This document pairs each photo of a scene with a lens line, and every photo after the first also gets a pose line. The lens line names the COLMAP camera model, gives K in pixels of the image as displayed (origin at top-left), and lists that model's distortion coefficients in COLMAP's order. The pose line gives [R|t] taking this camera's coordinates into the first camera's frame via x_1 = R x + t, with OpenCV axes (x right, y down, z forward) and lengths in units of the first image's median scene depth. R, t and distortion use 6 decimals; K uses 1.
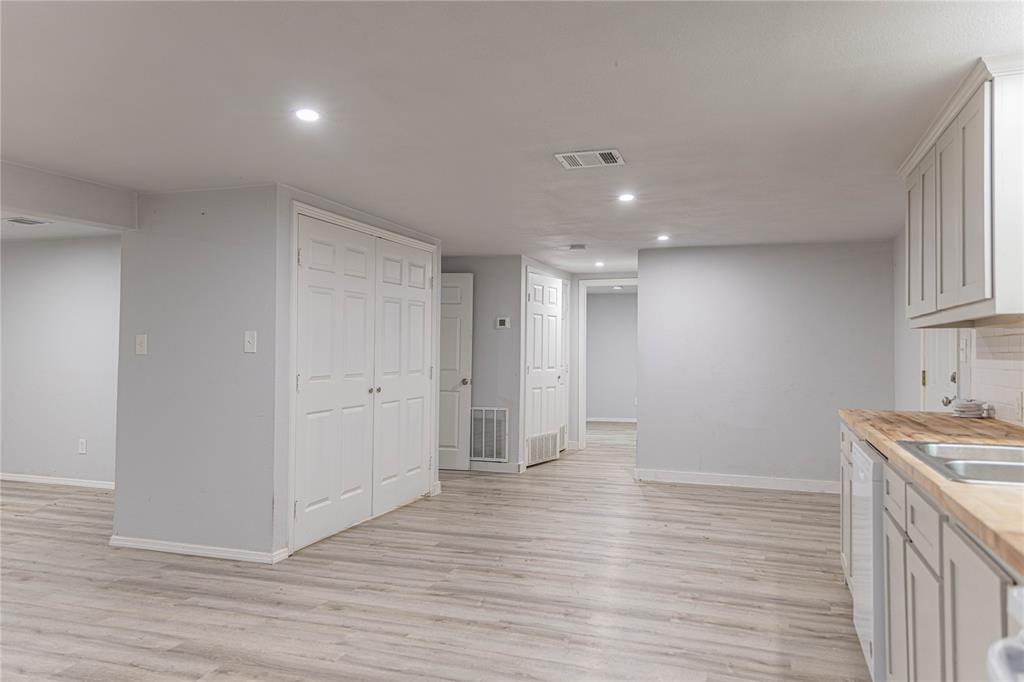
lens RADIAL K [[720.7, 0, 515.5], [0, 720.7, 342.0], [0, 0, 1]] dist [0.030088, -0.008633]
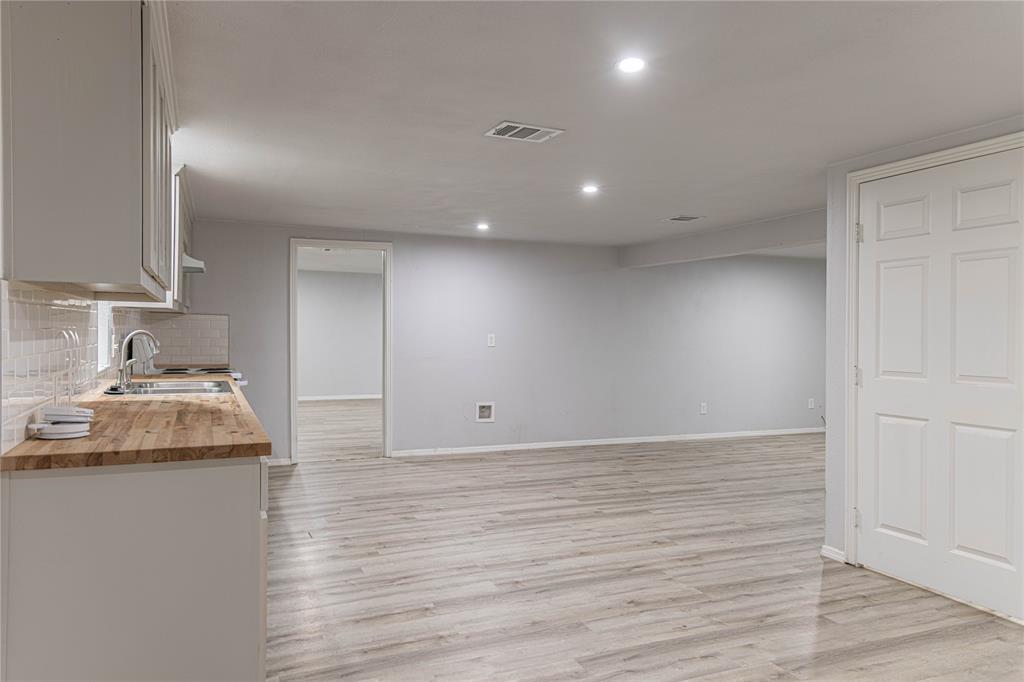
lens RADIAL K [[720.7, 0, 515.5], [0, 720.7, 342.0], [0, 0, 1]] dist [0.030088, -0.008633]
pose [[-0.734030, -0.005726, -0.679093, 0.713191], [-0.008101, 0.999967, 0.000325, 0.021607], [0.679069, 0.005739, -0.734052, 1.594671]]
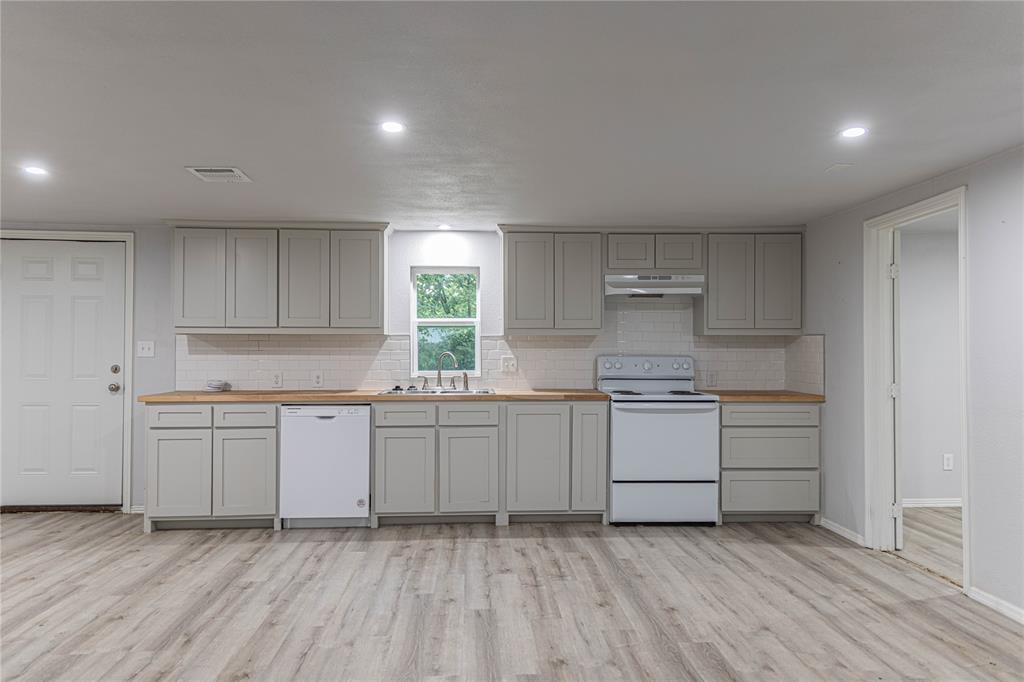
lens RADIAL K [[720.7, 0, 515.5], [0, 720.7, 342.0], [0, 0, 1]] dist [0.030088, -0.008633]
pose [[-0.386612, 0.002523, 0.922239, -1.006823], [-0.016394, 0.999819, -0.009608, 0.001571], [-0.922097, -0.018834, -0.386501, 0.948097]]
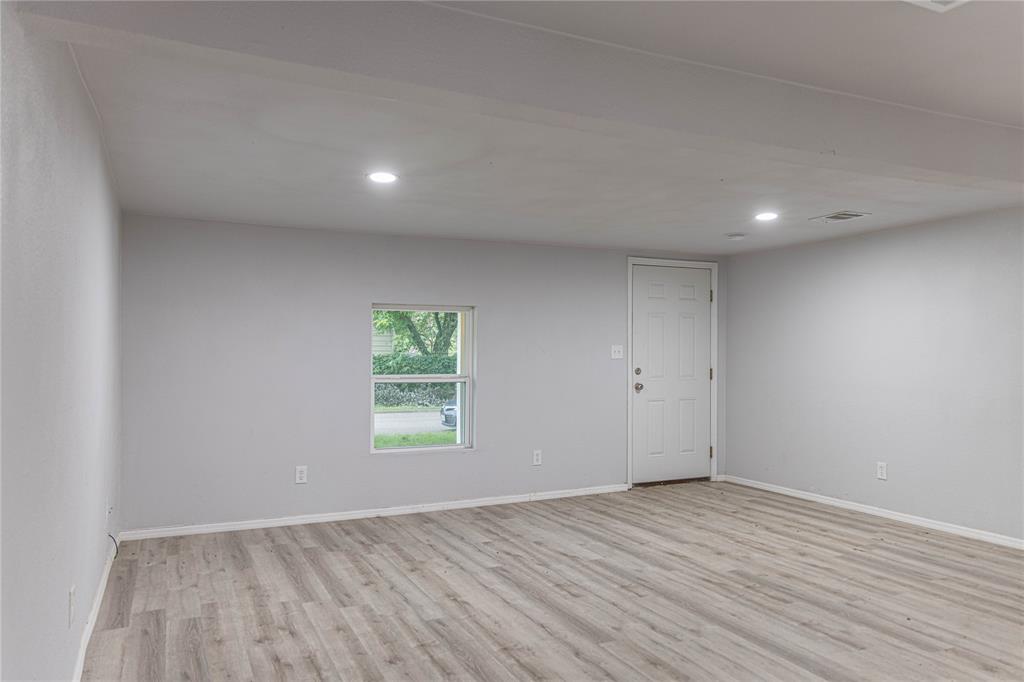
lens RADIAL K [[720.7, 0, 515.5], [0, 720.7, 342.0], [0, 0, 1]] dist [0.030088, -0.008633]
pose [[0.706719, -0.019073, -0.707237, -0.442190], [0.012212, 0.999816, -0.014760, -0.004418], [0.707389, 0.001794, 0.706822, 0.118229]]
